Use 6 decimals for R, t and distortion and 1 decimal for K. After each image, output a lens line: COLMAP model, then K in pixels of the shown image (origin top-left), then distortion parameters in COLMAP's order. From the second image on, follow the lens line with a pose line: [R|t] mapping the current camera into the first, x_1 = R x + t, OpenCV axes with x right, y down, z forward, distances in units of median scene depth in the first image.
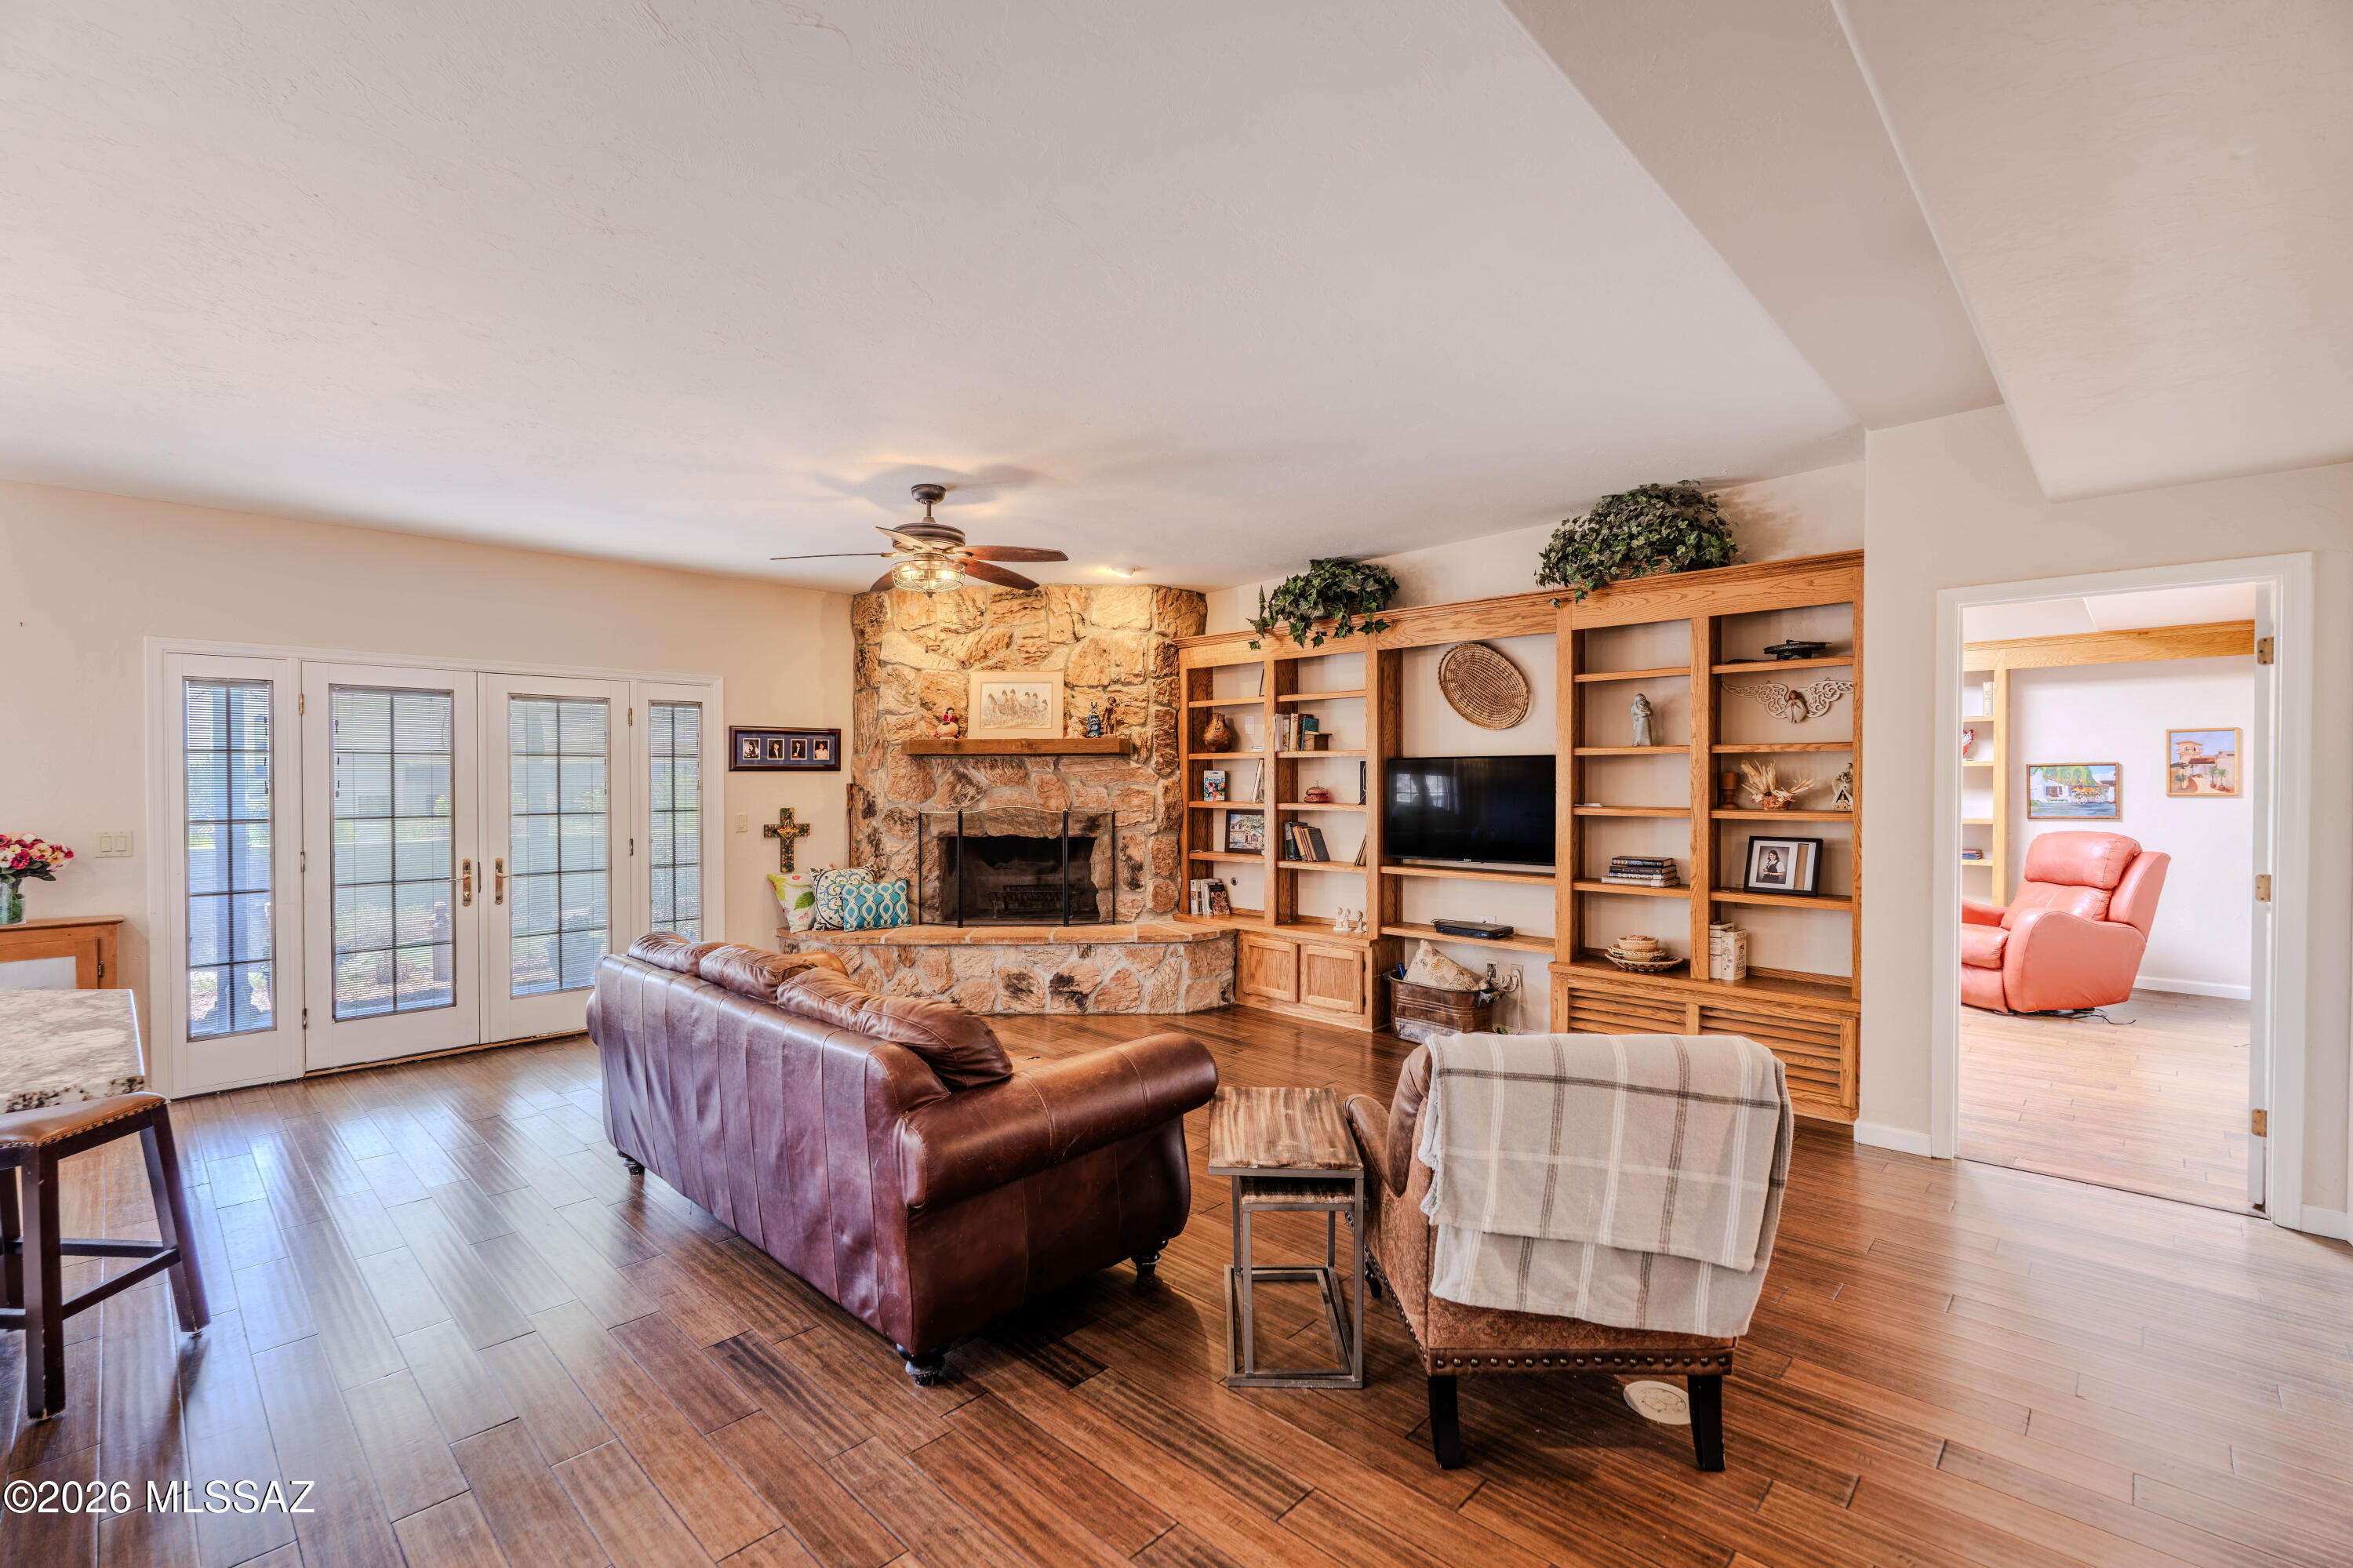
lens RADIAL K [[1023.5, 0, 1173.0], [0, 1023.5, 786.1], [0, 0, 1]] dist [-0.008588, -0.000169]
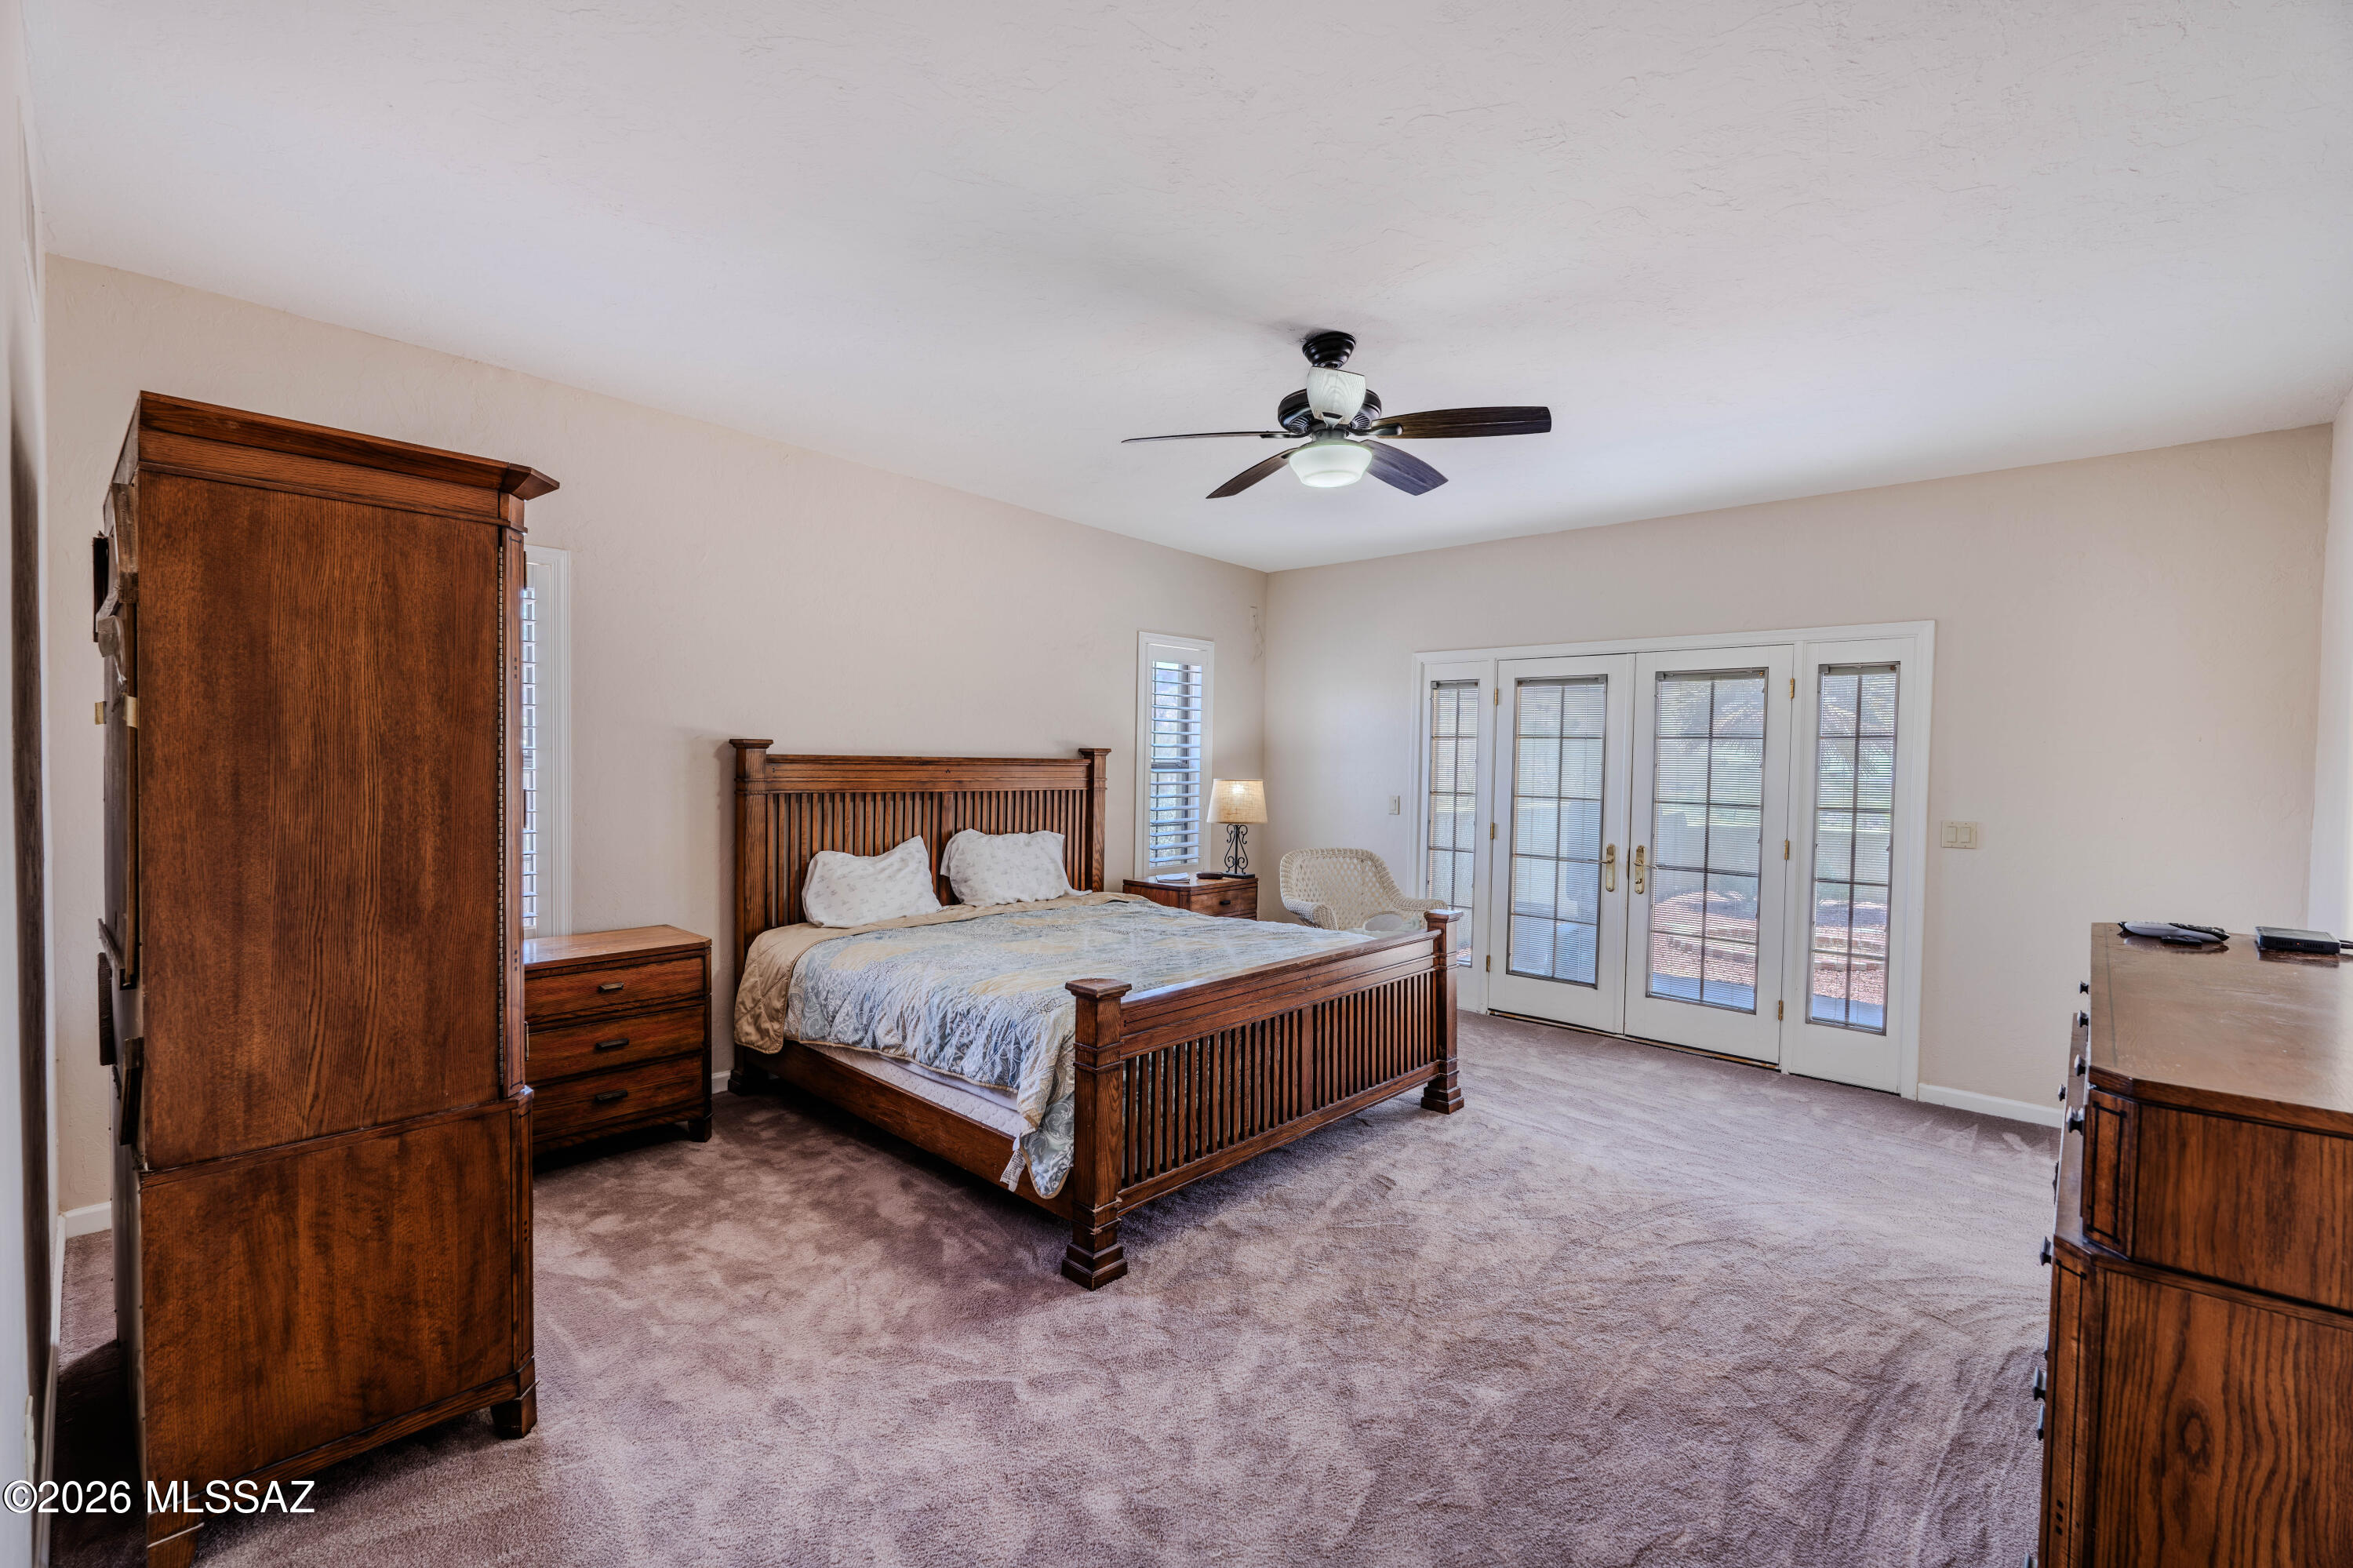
lens RADIAL K [[1023.5, 0, 1173.0], [0, 1023.5, 786.1], [0, 0, 1]] dist [-0.008588, -0.000169]
pose [[0.020252, 0.027615, -0.999413, 0.242609], [-0.027346, 0.999260, 0.027056, 0.000005], [0.999421, 0.026782, 0.020993, 0.437135]]
